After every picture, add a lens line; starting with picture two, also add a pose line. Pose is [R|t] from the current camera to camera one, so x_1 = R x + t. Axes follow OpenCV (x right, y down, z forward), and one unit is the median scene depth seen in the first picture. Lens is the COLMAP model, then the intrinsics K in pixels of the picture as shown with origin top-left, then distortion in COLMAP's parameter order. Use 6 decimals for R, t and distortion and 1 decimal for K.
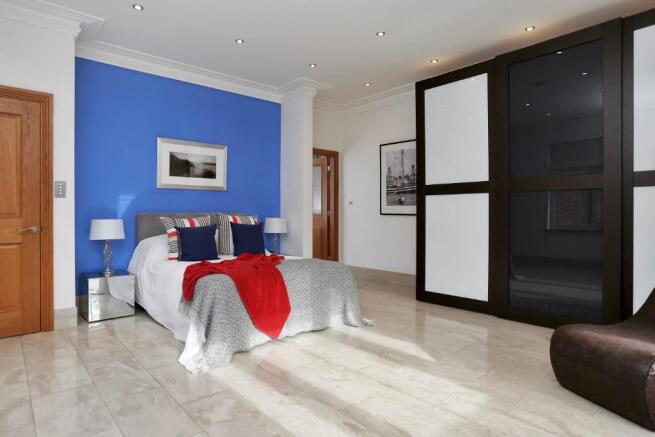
lens RADIAL K [[360.5, 0, 329.0], [0, 360.5, 215.5], [0, 0, 1]] dist [-0.028025, -0.001428]
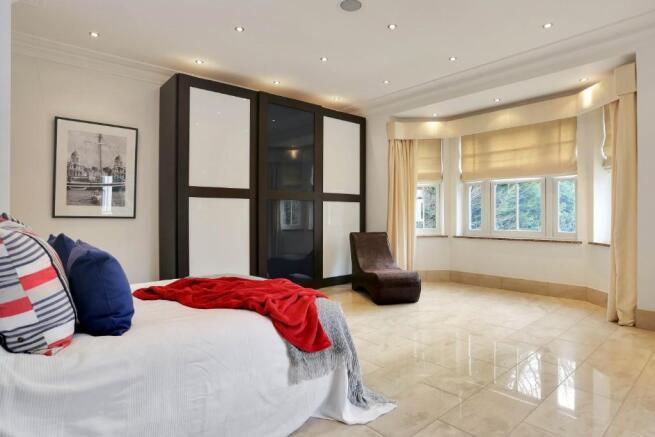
lens RADIAL K [[352.6, 0, 325.6], [0, 352.6, 214.9], [0, 0, 1]] dist [-0.051473, 0.000210]
pose [[0.060792, 0.005655, 0.998134, -0.503165], [0.008587, 0.999944, -0.006188, 0.000921], [-0.998114, 0.008947, 0.060740, 0.468245]]
